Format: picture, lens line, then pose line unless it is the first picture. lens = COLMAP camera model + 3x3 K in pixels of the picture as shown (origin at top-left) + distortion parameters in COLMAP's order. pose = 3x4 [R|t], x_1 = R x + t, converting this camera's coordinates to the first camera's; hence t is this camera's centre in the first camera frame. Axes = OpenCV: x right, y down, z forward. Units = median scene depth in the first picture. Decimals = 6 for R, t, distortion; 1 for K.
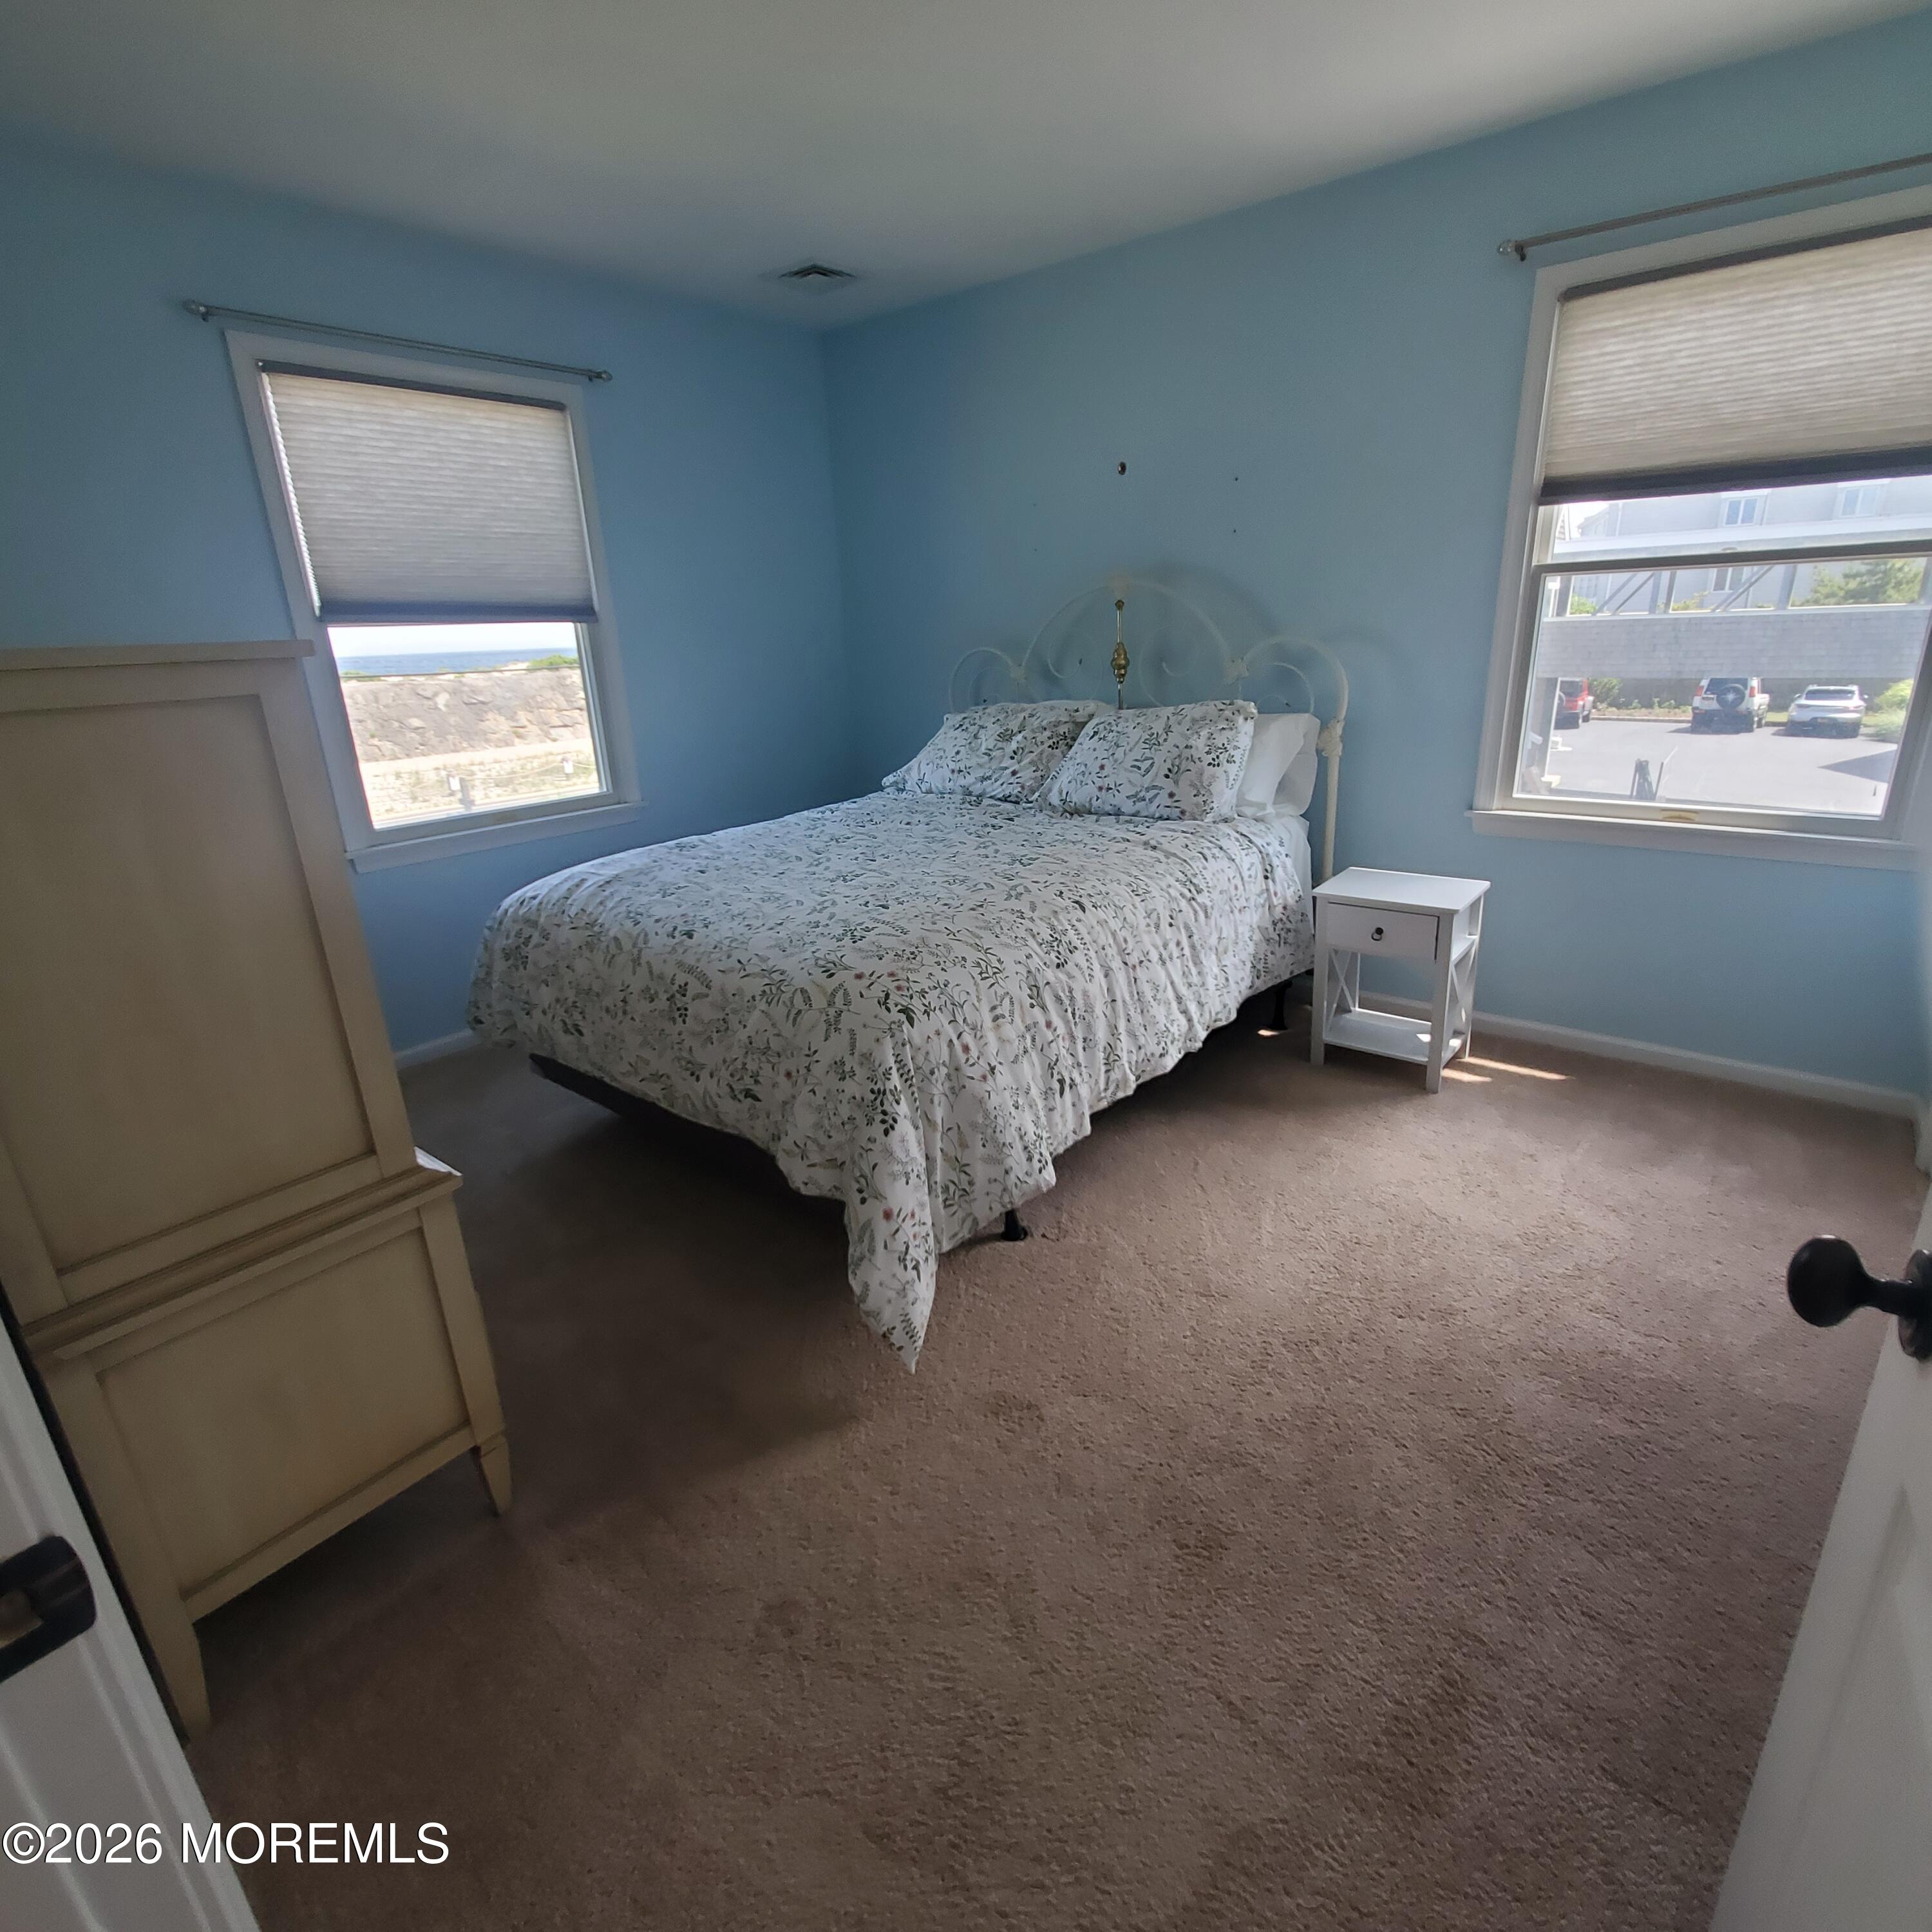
lens RADIAL K [[1015.7, 0, 970.8], [0, 1015.7, 967.4], [0, 0, 1]] dist [-0.000372, -0.000736]
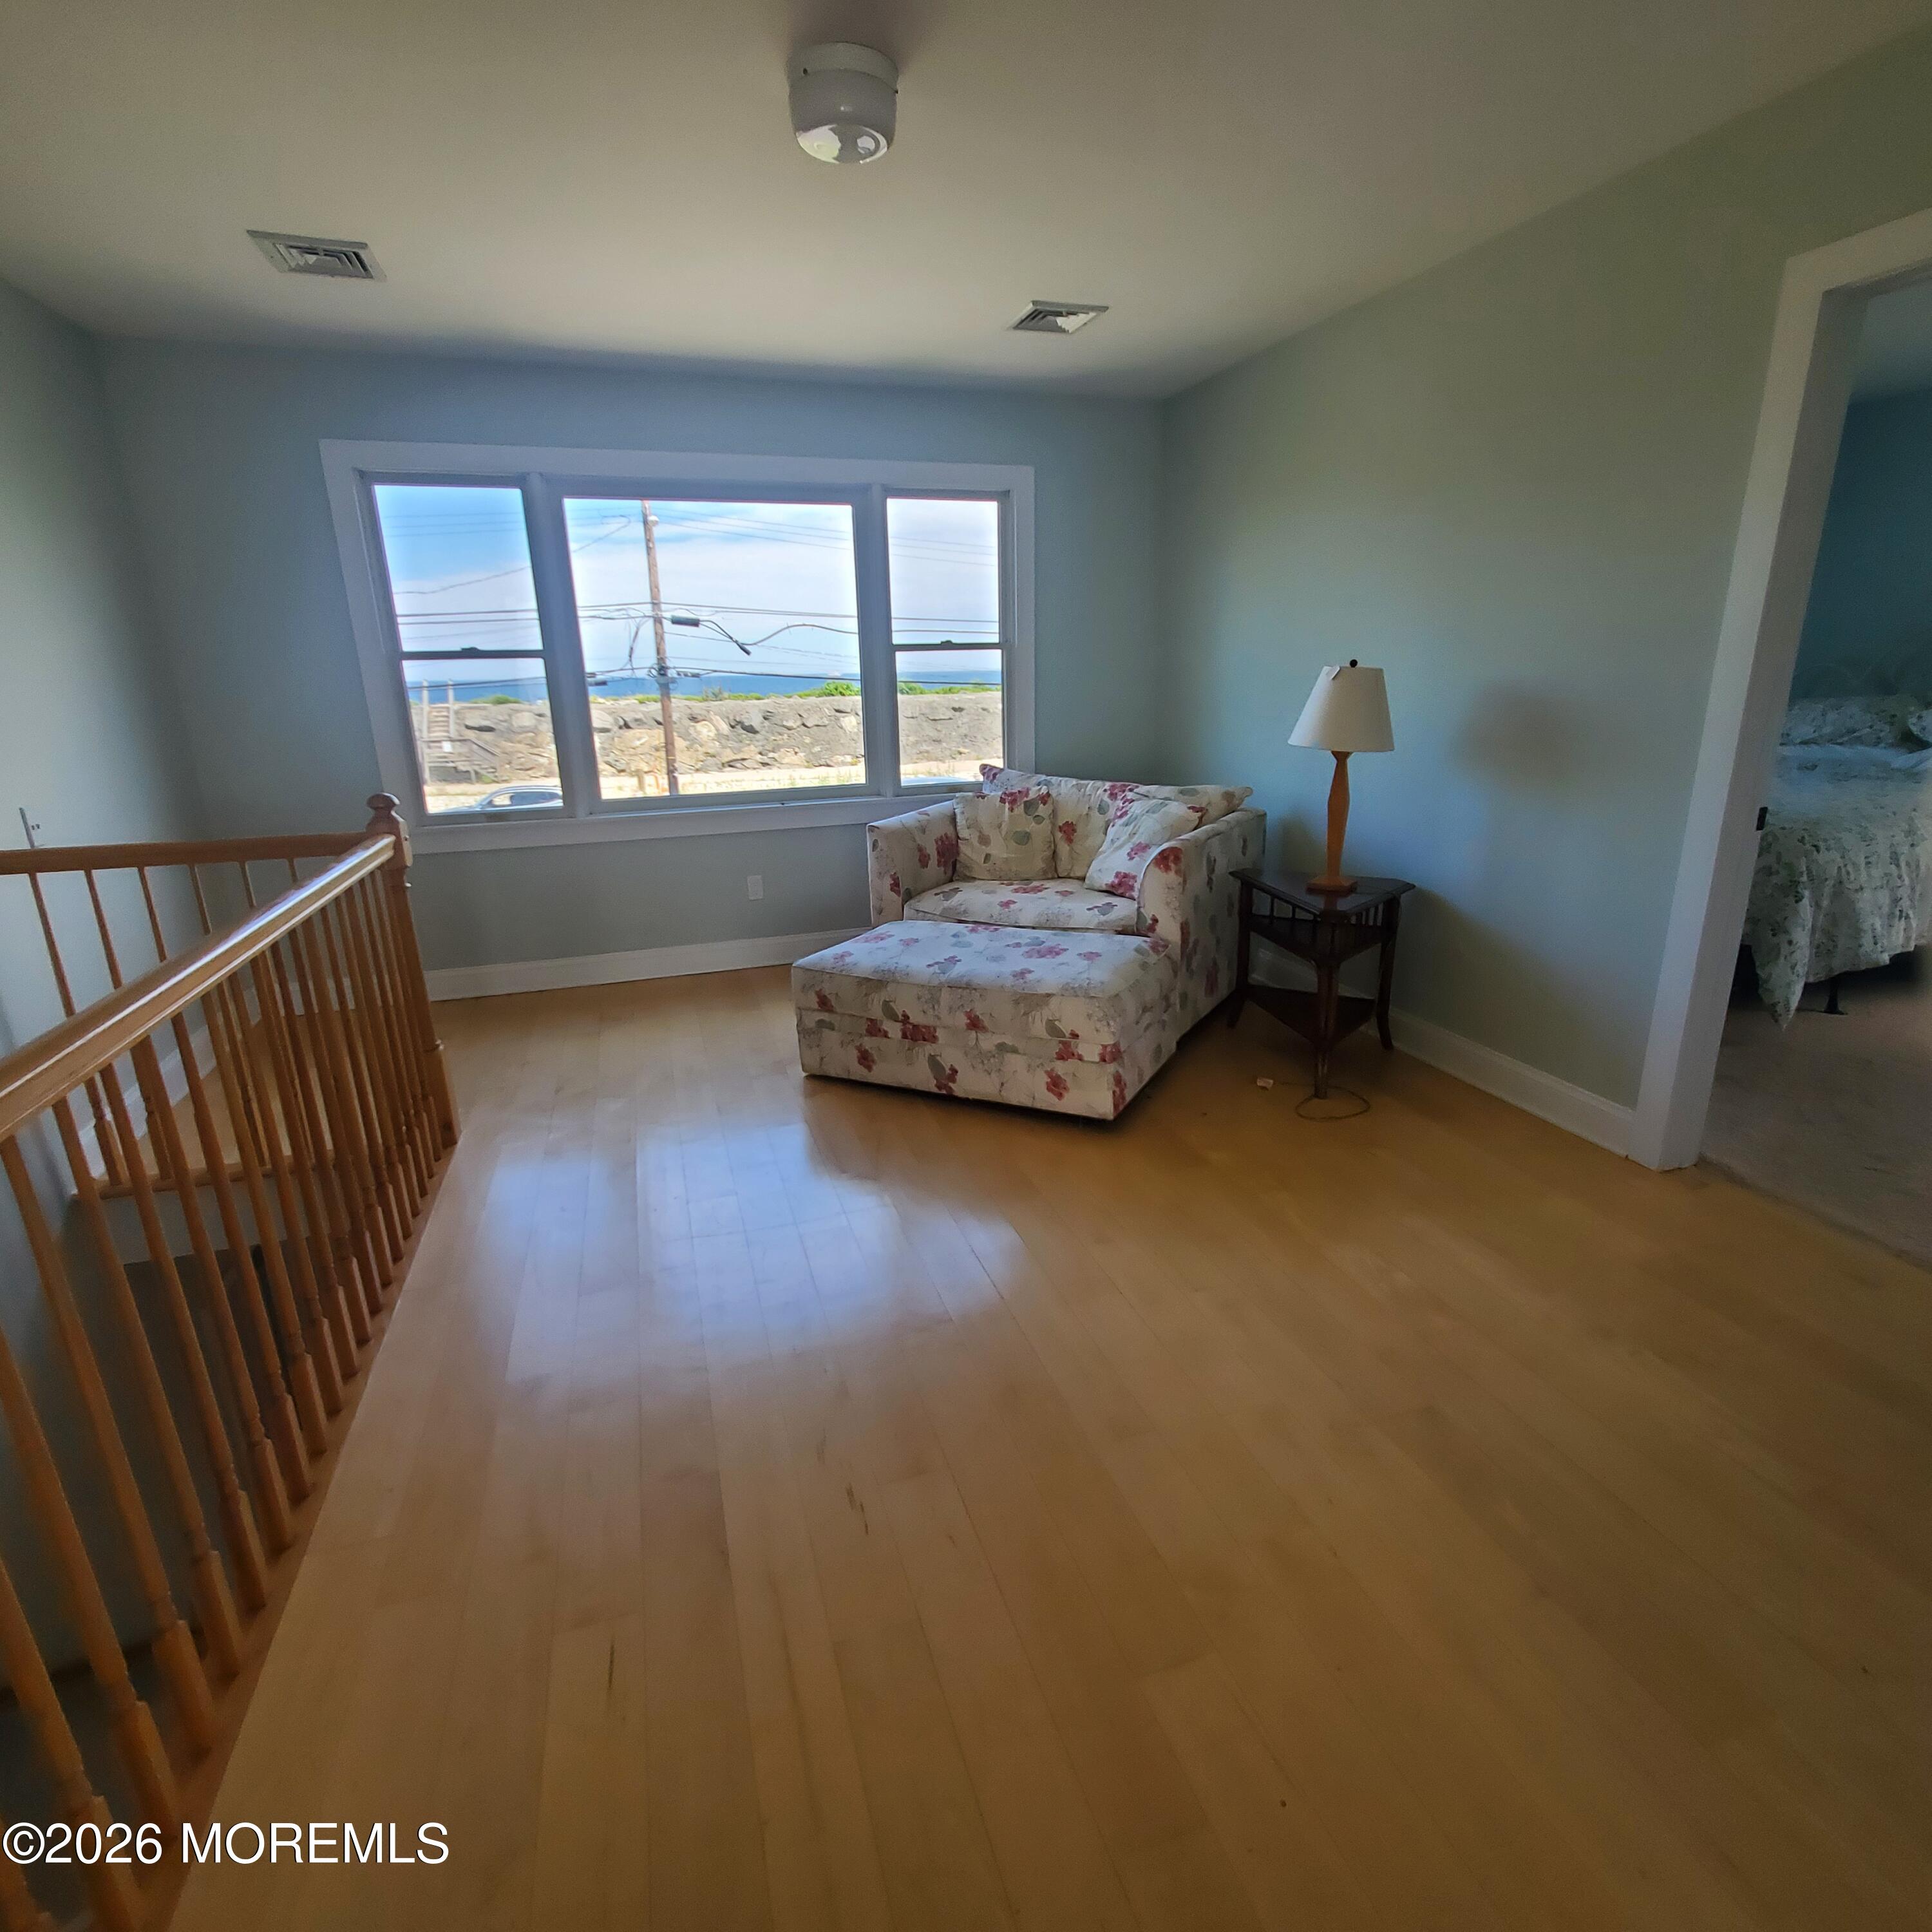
lens RADIAL K [[1015.7, 0, 977.8], [0, 1015.7, 968.2], [0, 0, 1]] dist [-0.000372, -0.000736]
pose [[0.845886, 0.173981, -0.504189, -0.371125], [-0.185483, 0.982255, 0.027761, 0.477936], [0.500073, 0.070036, 0.863147, -1.324749]]
